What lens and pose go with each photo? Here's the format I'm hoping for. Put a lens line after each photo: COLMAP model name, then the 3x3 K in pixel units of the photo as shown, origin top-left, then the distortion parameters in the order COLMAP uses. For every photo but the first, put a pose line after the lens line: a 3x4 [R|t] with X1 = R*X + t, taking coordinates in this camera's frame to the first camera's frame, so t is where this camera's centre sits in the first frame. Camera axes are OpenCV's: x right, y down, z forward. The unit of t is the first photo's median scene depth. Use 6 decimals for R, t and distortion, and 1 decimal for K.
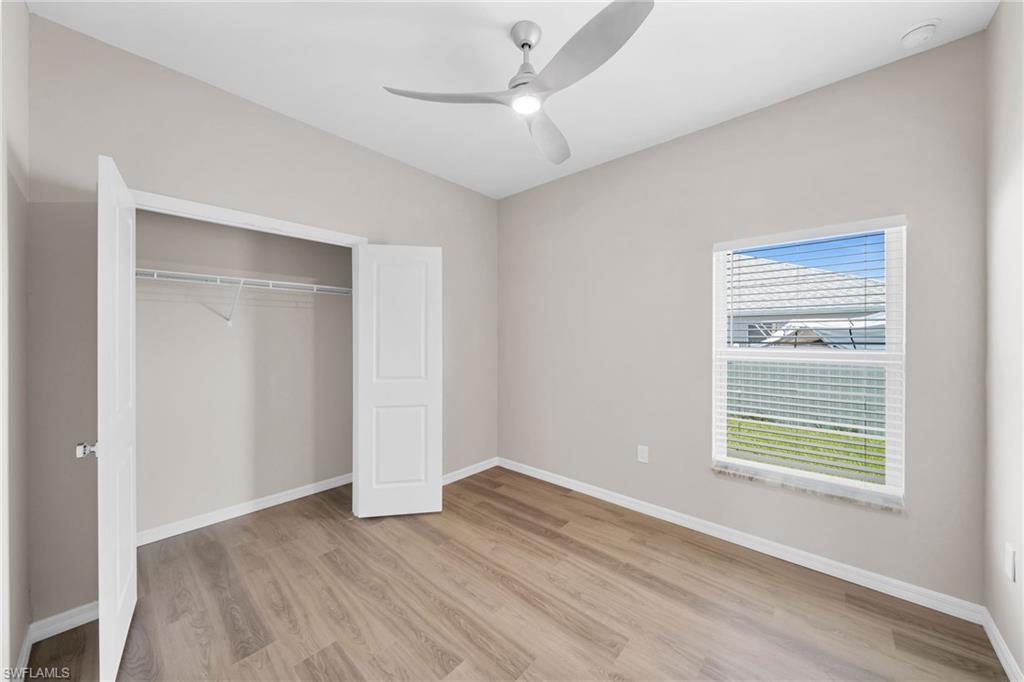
lens RADIAL K [[361.5, 0, 512.7], [0, 361.5, 338.9], [0, 0, 1]] dist [0.002730, -0.002386]
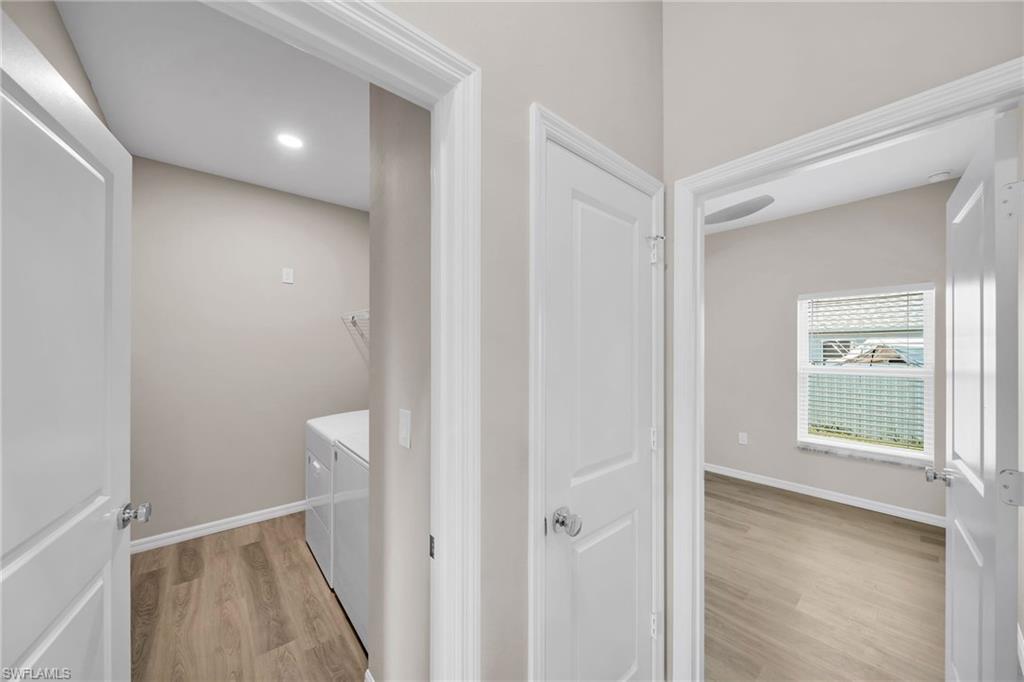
lens RADIAL K [[361.3, 0, 510.3], [0, 361.3, 345.3], [0, 0, 1]] dist [-0.000800, -0.000456]
pose [[0.990531, 0.006482, -0.137135, -0.421078], [-0.008846, 0.999822, -0.016639, -0.020349], [0.137003, 0.017695, 0.990413, -0.642774]]
